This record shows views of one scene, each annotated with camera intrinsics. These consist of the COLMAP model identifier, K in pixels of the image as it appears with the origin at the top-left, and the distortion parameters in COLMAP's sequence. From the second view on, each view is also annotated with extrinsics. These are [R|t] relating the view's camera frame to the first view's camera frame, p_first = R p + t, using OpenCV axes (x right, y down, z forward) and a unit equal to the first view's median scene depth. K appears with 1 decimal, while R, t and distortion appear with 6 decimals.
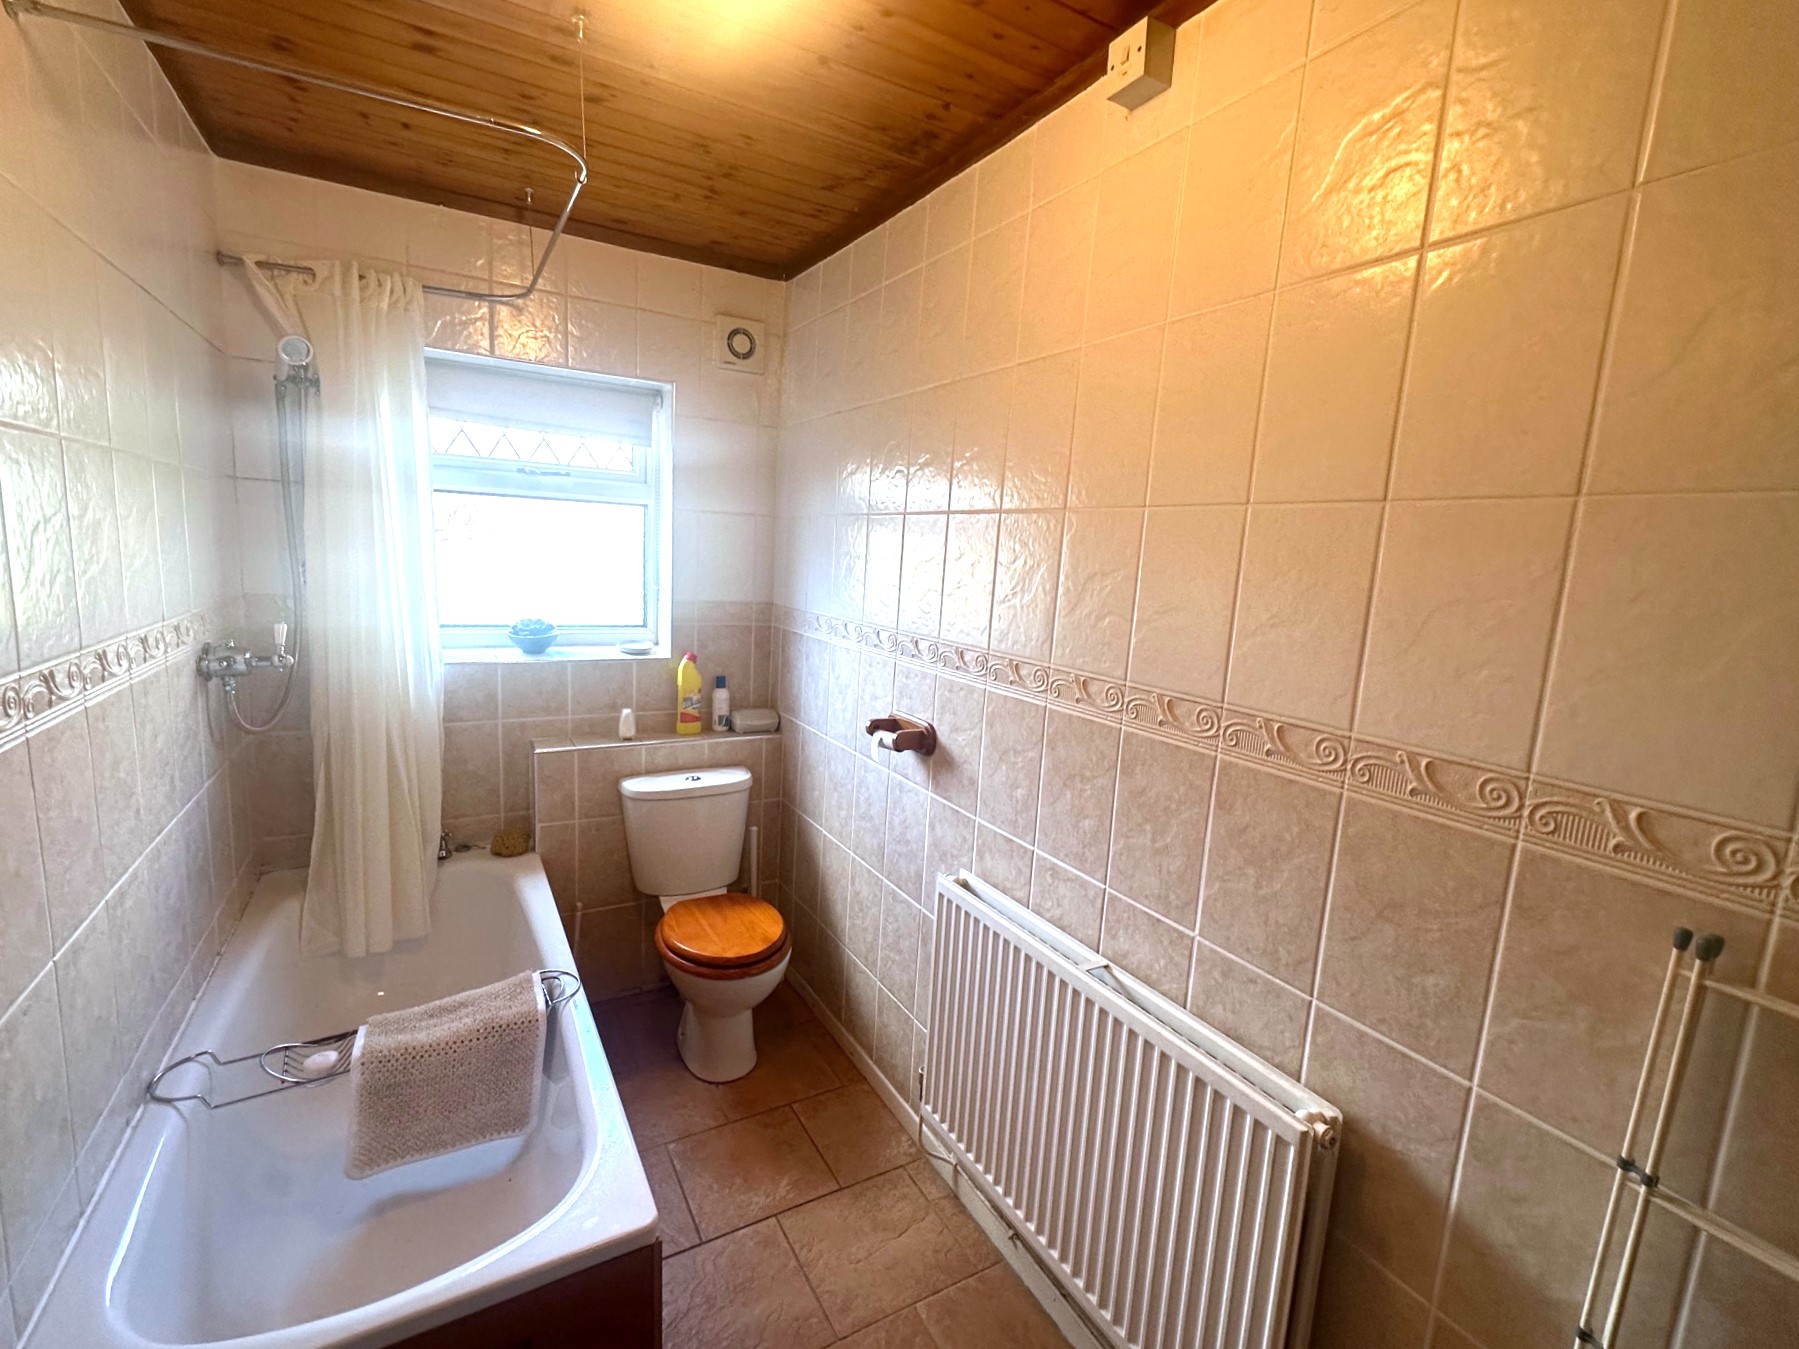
lens RADIAL K [[800.6, 0, 899.5], [0, 800.6, 674.5], [0, 0, 1]] dist [-0.000124, -0.000143]
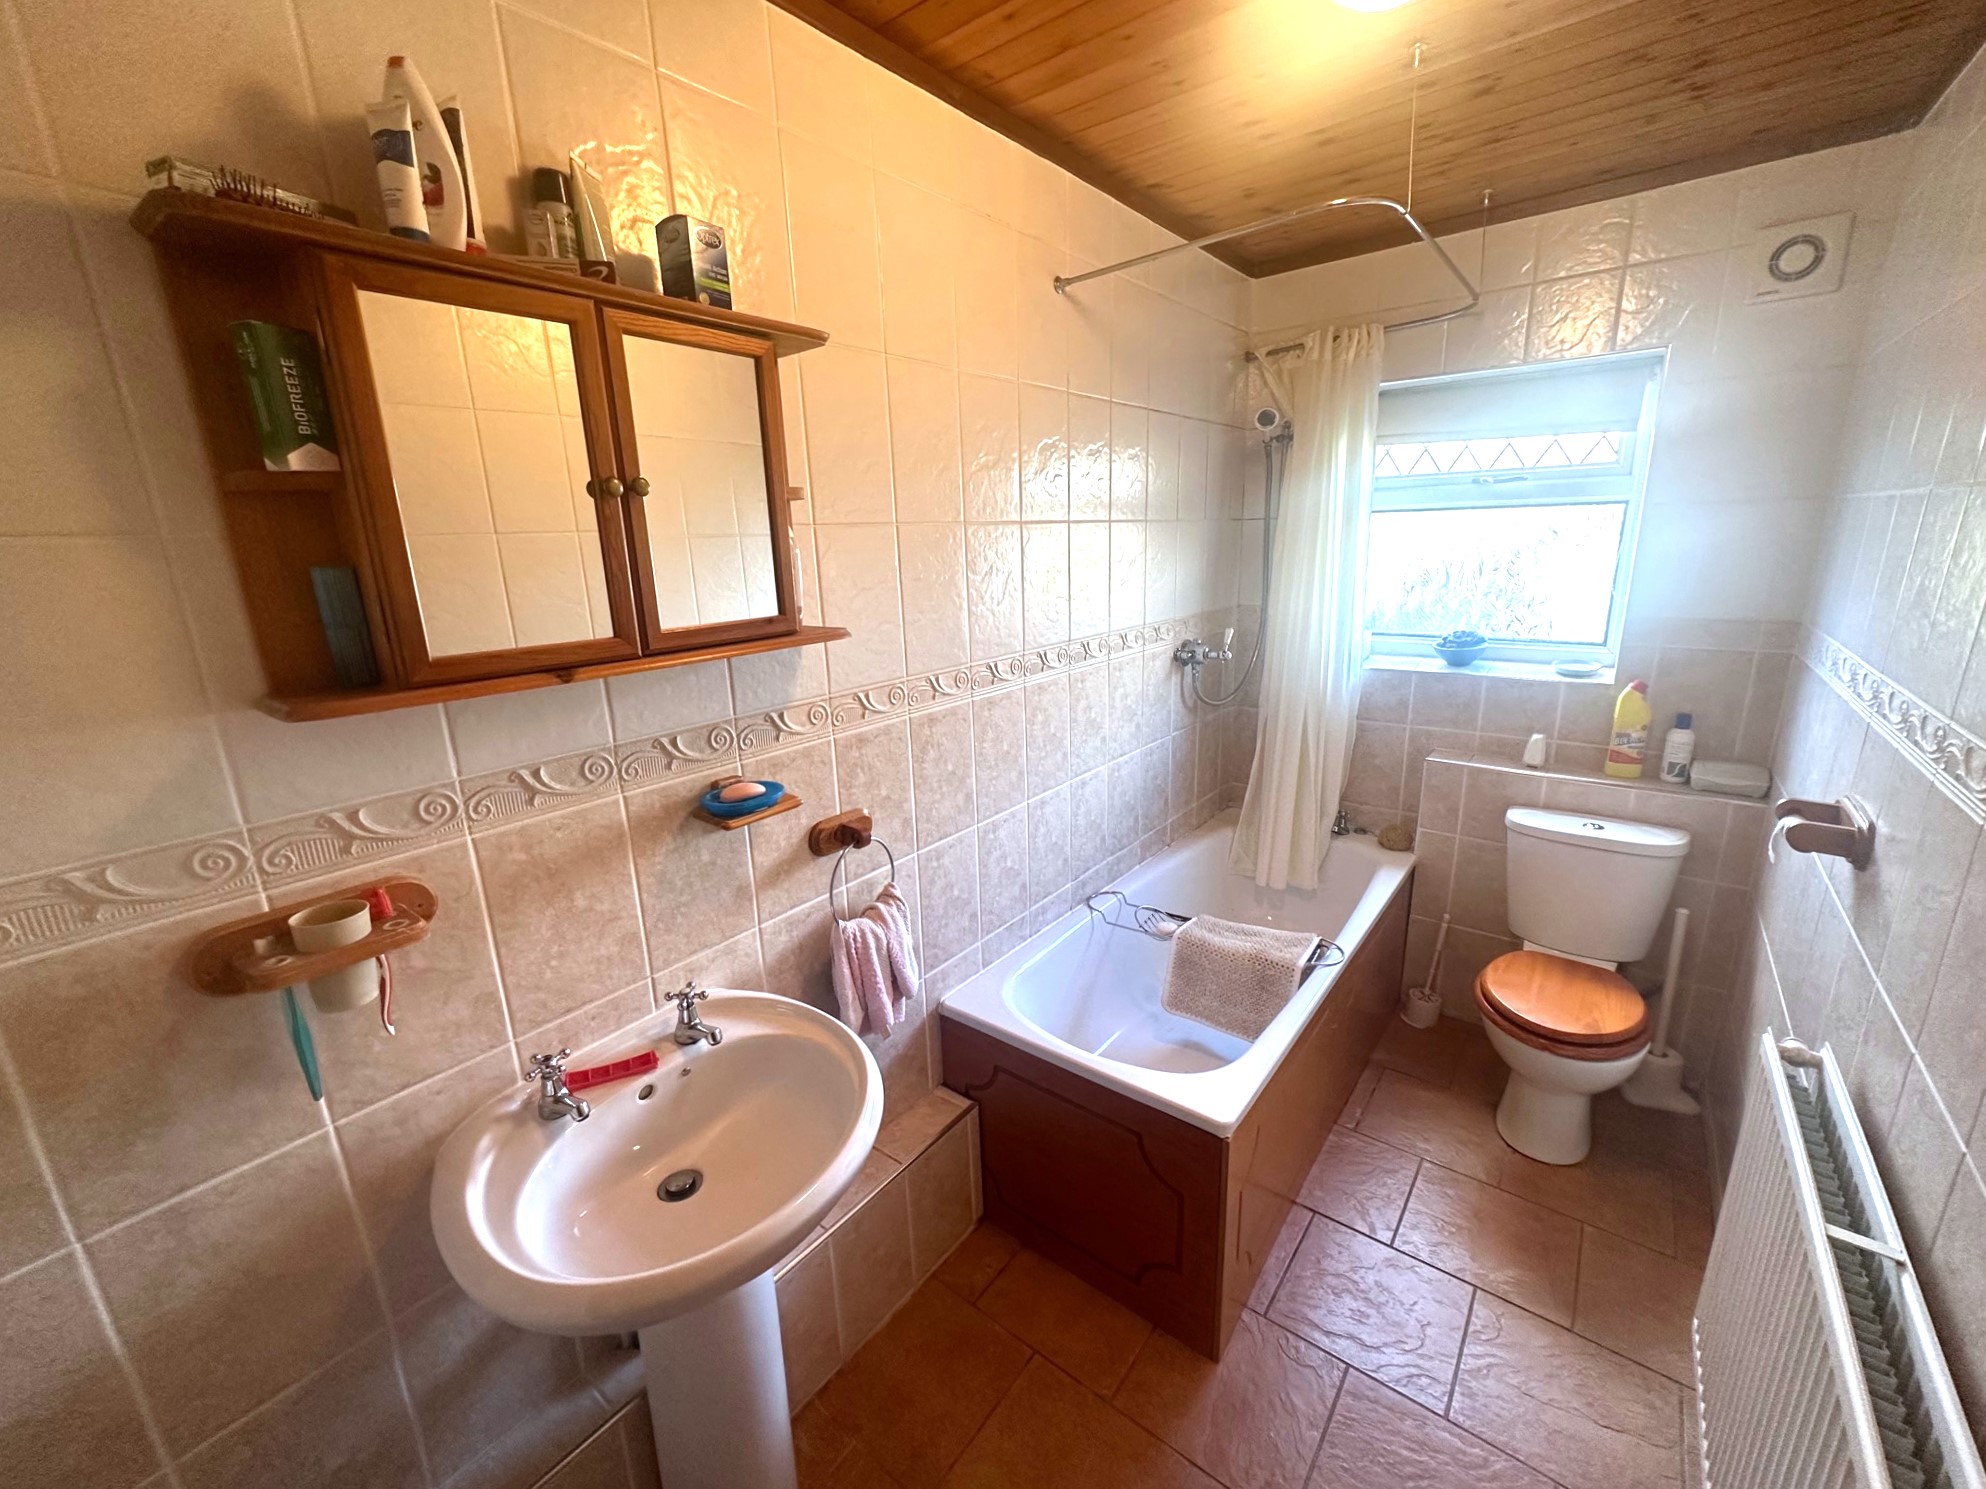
lens RADIAL K [[797.4, 0, 993.0], [0, 797.4, 744.5], [0, 0, 1]] dist [-0.001425, -0.000055]
pose [[0.370954, 0.171150, -0.912744, 0.274032], [-0.091608, 0.984820, 0.147435, -0.023831], [0.924122, 0.028923, 0.381002, 0.078524]]
